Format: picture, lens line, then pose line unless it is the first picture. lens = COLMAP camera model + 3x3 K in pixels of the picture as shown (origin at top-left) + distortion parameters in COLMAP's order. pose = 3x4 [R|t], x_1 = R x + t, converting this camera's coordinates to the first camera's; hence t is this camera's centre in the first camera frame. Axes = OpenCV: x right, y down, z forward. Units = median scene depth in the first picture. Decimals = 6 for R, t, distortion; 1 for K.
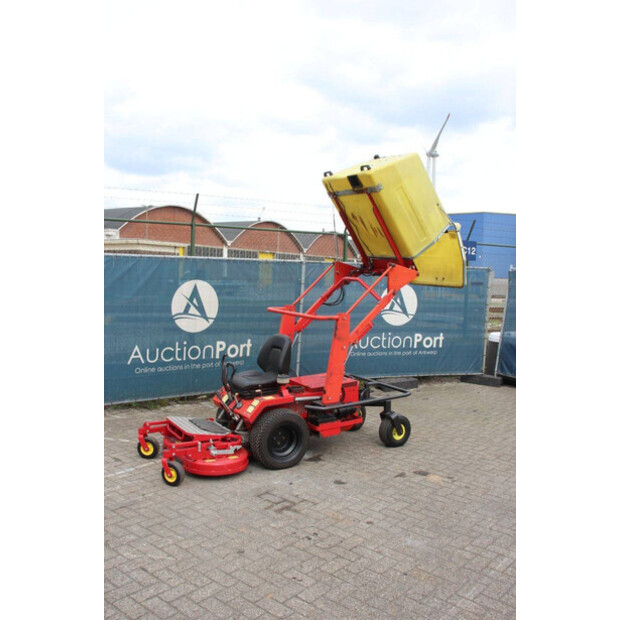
lens RADIAL K [[592.9, 0, 310.0], [0, 592.9, 310.0], [0, 0, 1]] dist [-0.098617, 0.000716]
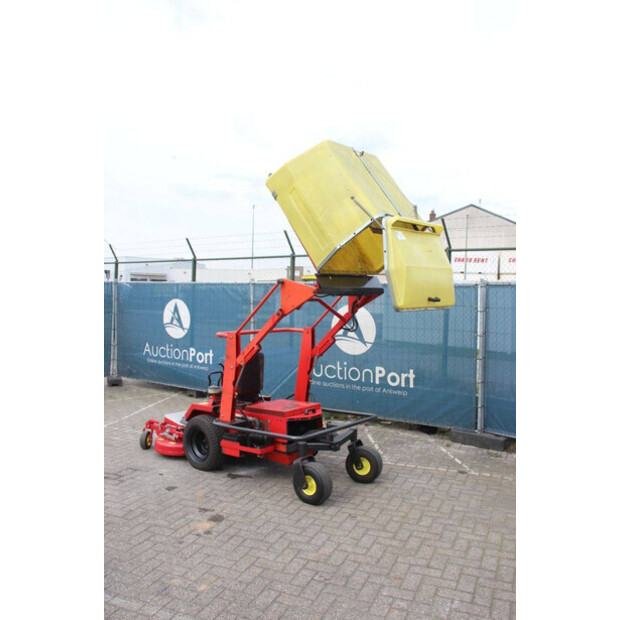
lens RADIAL K [[592.9, 0, 310.0], [0, 592.9, 310.0], [0, 0, 1]] dist [-0.098617, 0.000716]
pose [[0.304431, 0.019438, -0.952336, 0.998017], [-0.069401, 0.997587, -0.001824, -0.035303], [0.950003, 0.066648, 0.305045, 0.806341]]
